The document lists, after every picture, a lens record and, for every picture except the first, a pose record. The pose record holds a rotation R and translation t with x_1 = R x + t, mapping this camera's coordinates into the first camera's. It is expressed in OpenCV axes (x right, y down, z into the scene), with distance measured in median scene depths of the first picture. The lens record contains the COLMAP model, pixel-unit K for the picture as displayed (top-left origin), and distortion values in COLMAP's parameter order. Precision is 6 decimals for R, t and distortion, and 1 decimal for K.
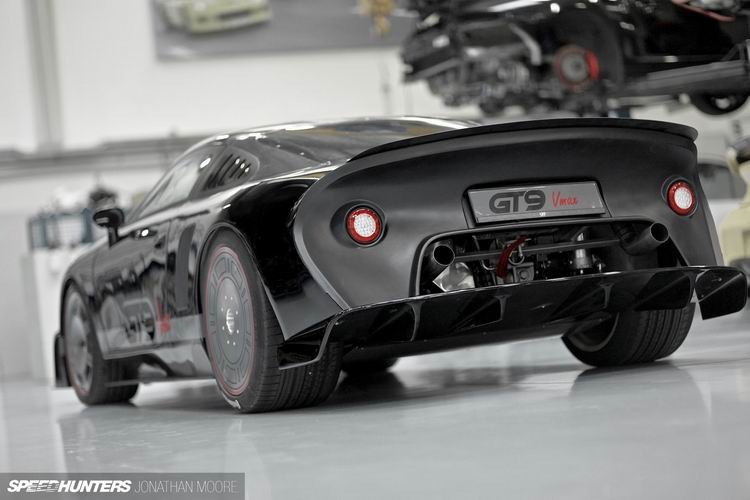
lens RADIAL K [[1949.2, 0, 375.0], [0, 1949.2, 250.0], [0, 0, 1]] dist [-0.006678, 0.098448]
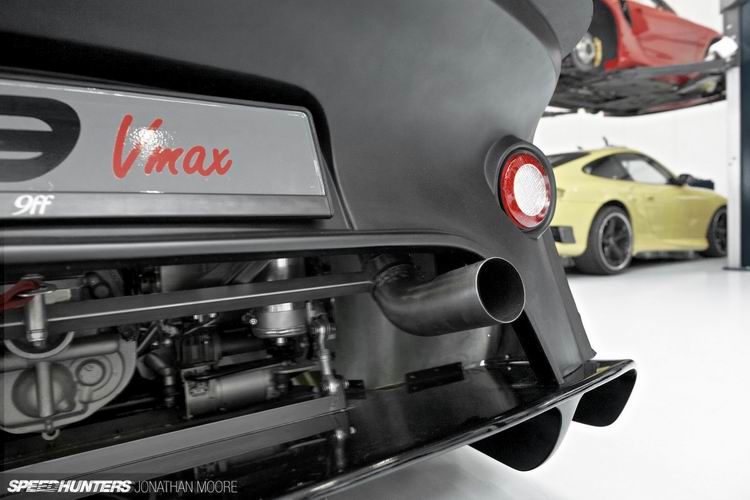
lens RADIAL K [[495.6, 0, 375.0], [0, 495.6, 250.0], [0, 0, 1]] dist [0.038806, 0.001464]
pose [[0.985793, 0.046495, 0.161402, 0.109207], [-0.054598, 0.997442, 0.046130, -0.017082], [-0.158844, -0.054287, 0.985810, 0.899341]]
